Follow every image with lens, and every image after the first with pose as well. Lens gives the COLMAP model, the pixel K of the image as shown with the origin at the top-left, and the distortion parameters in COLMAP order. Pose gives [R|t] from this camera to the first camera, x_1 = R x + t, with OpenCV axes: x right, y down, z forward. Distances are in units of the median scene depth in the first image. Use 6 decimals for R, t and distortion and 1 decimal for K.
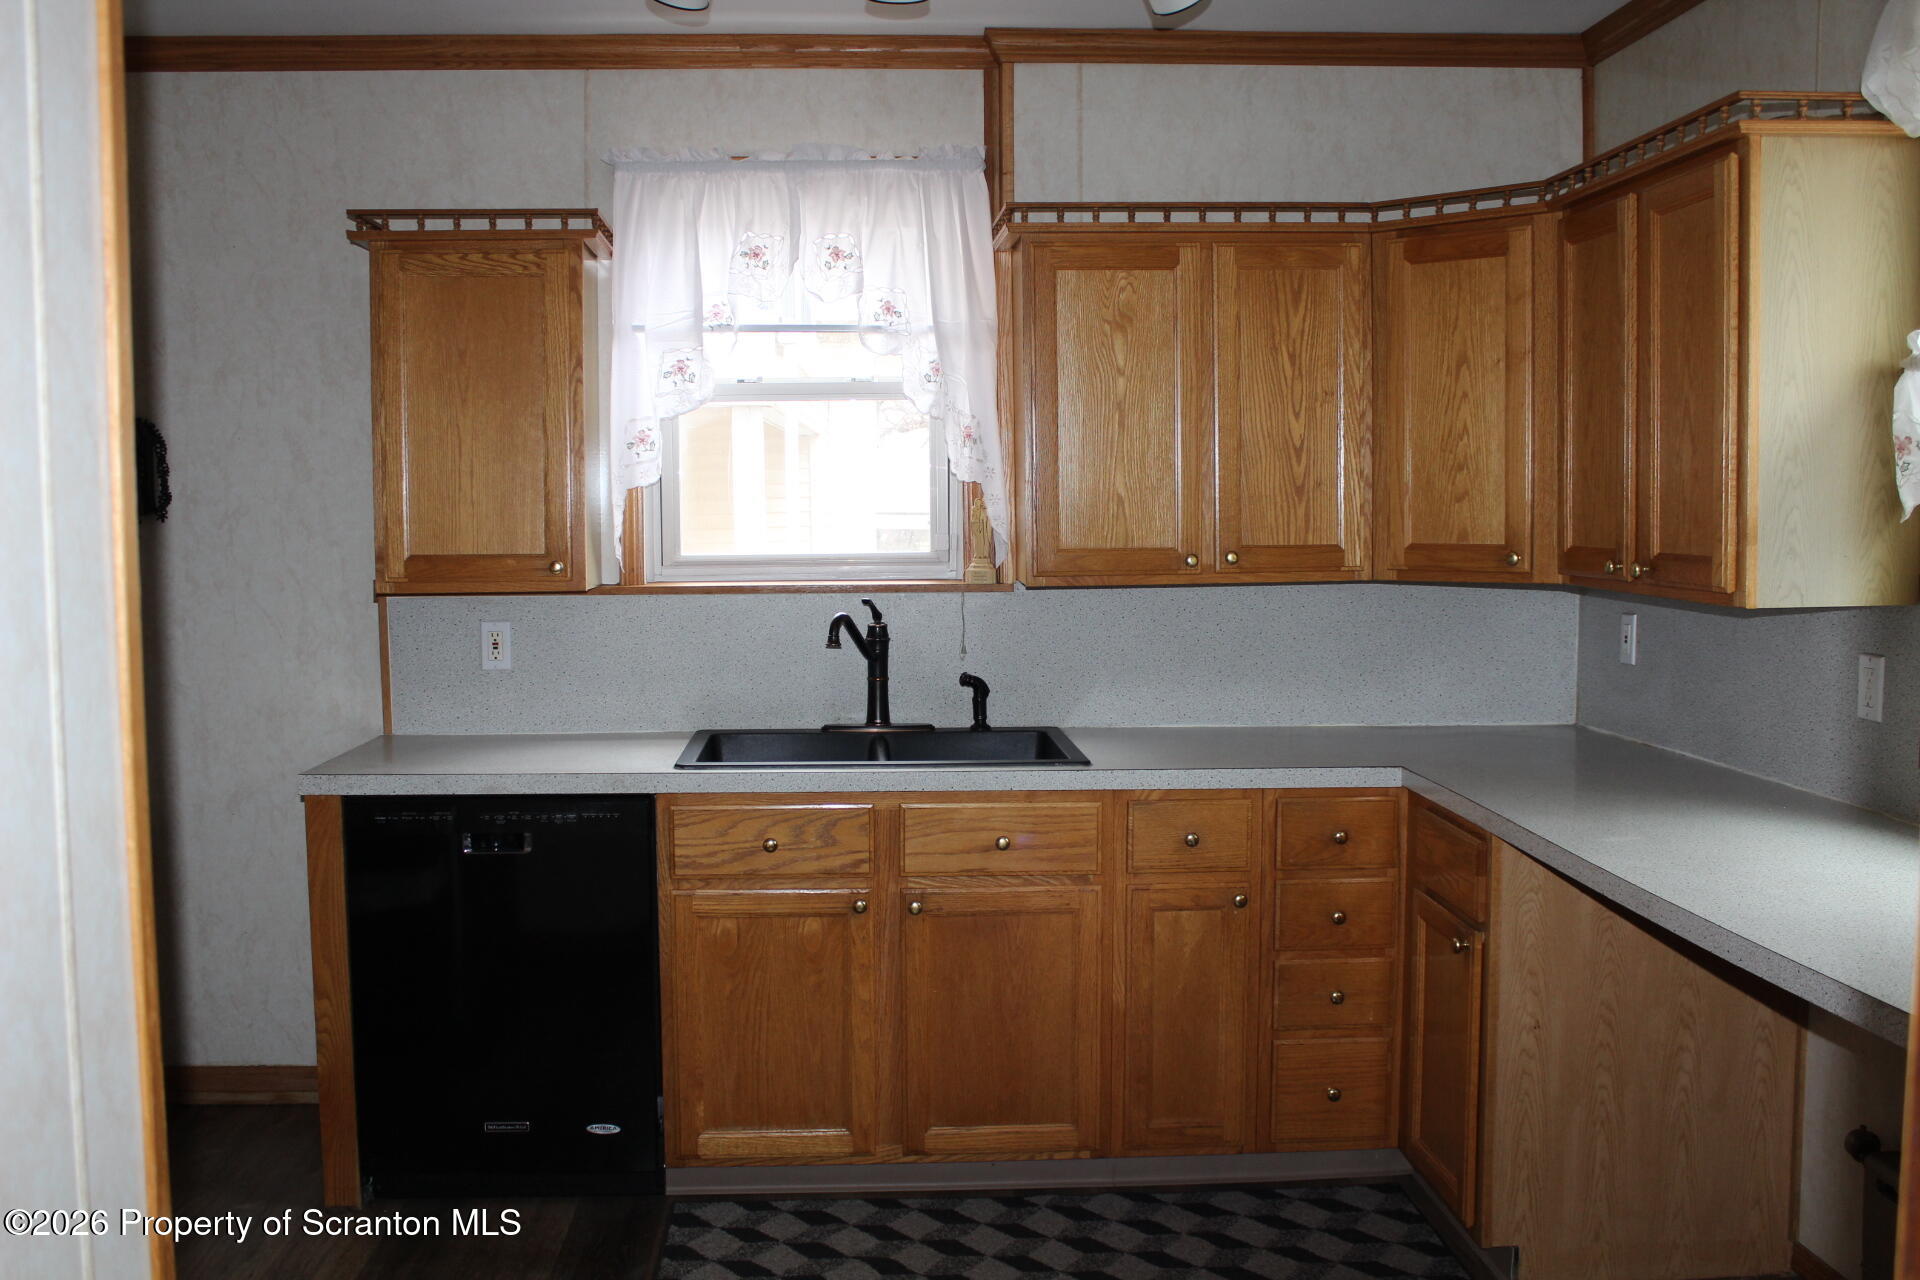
lens RADIAL K [[1621.9, 0, 960.0], [0, 1621.9, 640.0], [0, 0, 1]] dist [0.004814, 0.002393]
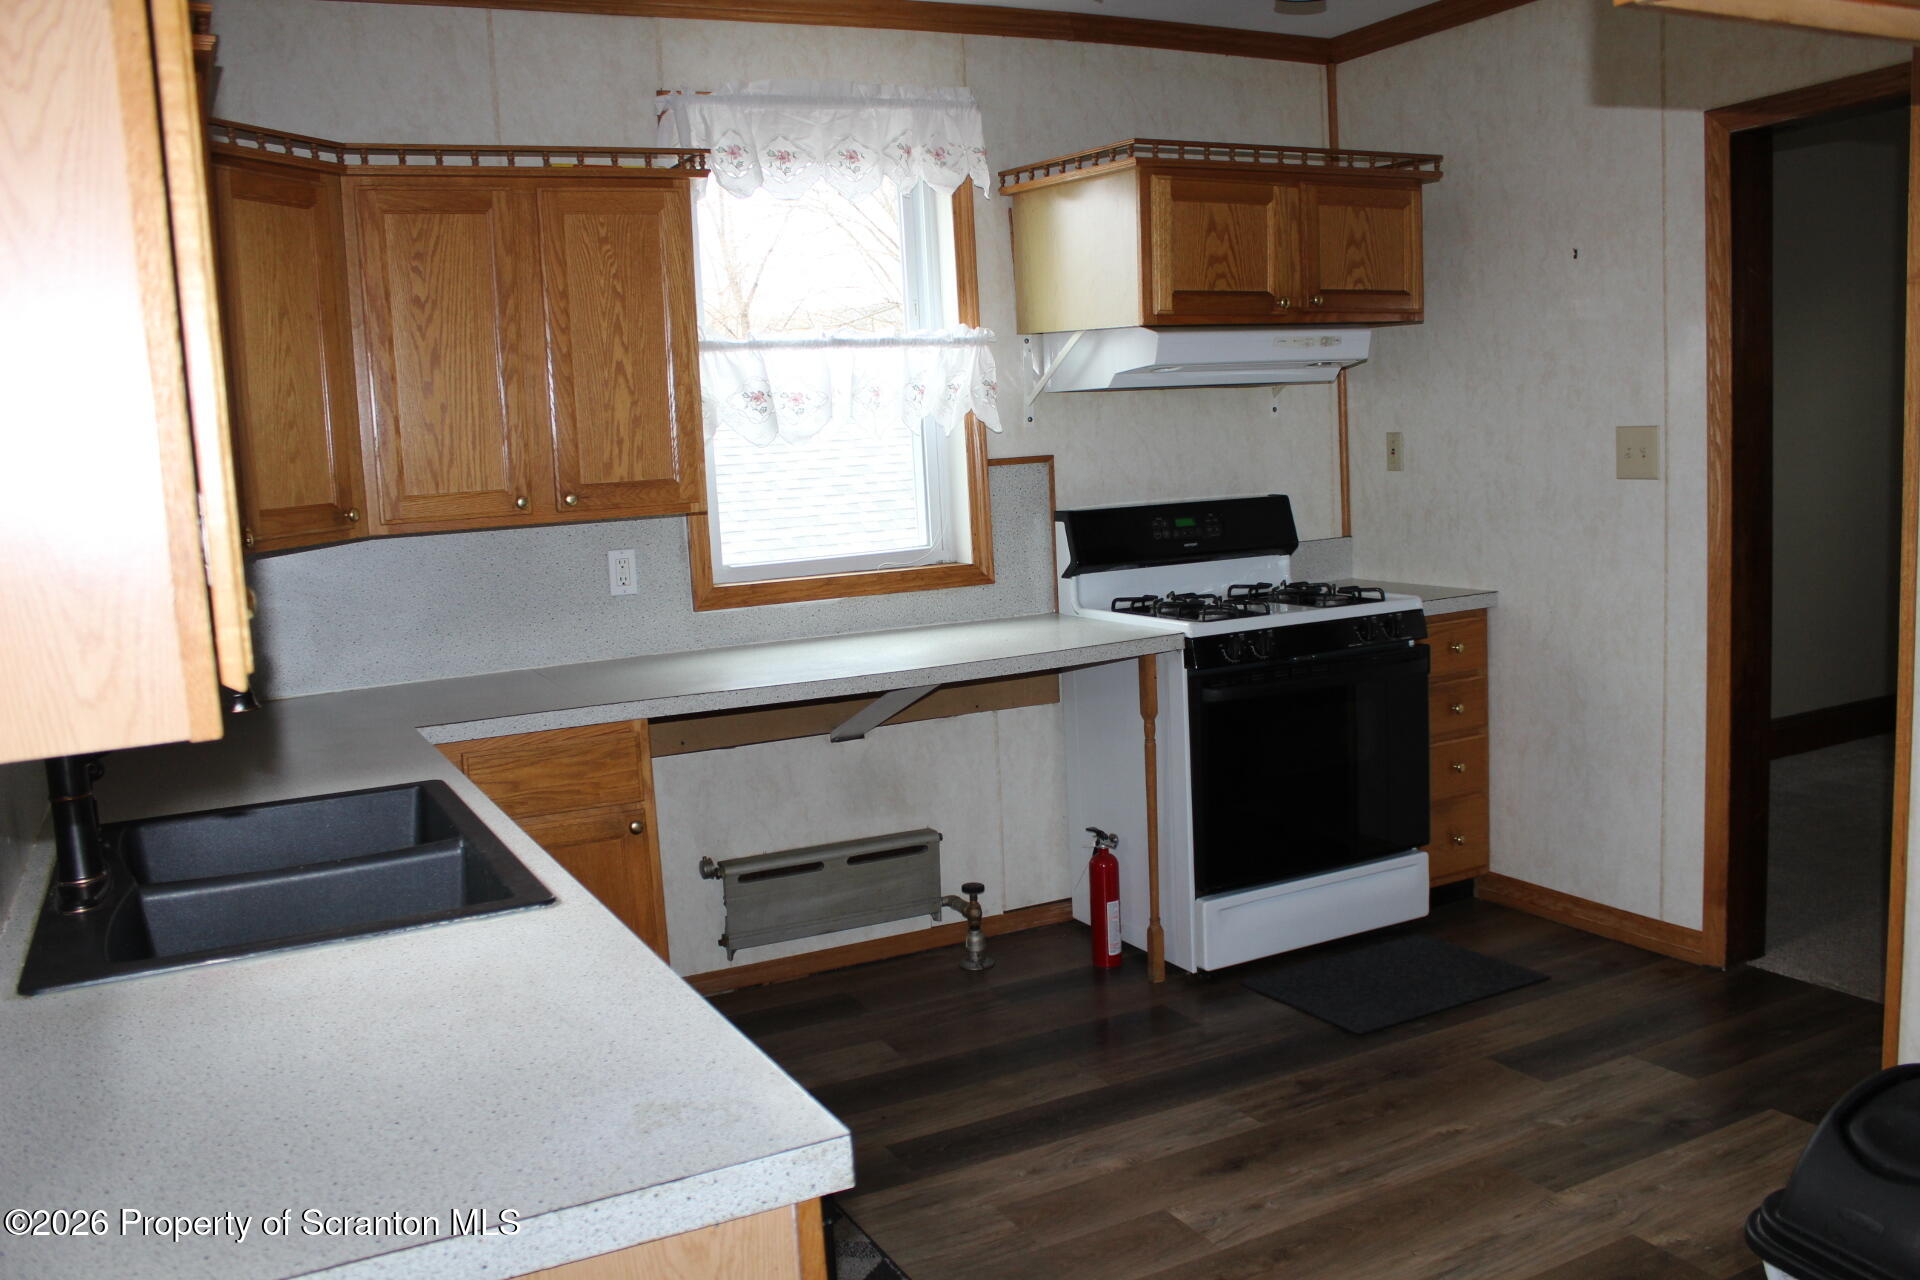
lens RADIAL K [[1602.4, 0, 959.9], [0, 1602.4, 667.9], [0, 0, 1]] dist [-0.163158, 0.149617]
pose [[0.913207, -0.094498, 0.396388, -0.381906], [0.071860, 0.994840, 0.071615, 0.005788], [-0.401110, -0.036915, 0.915286, -0.007763]]
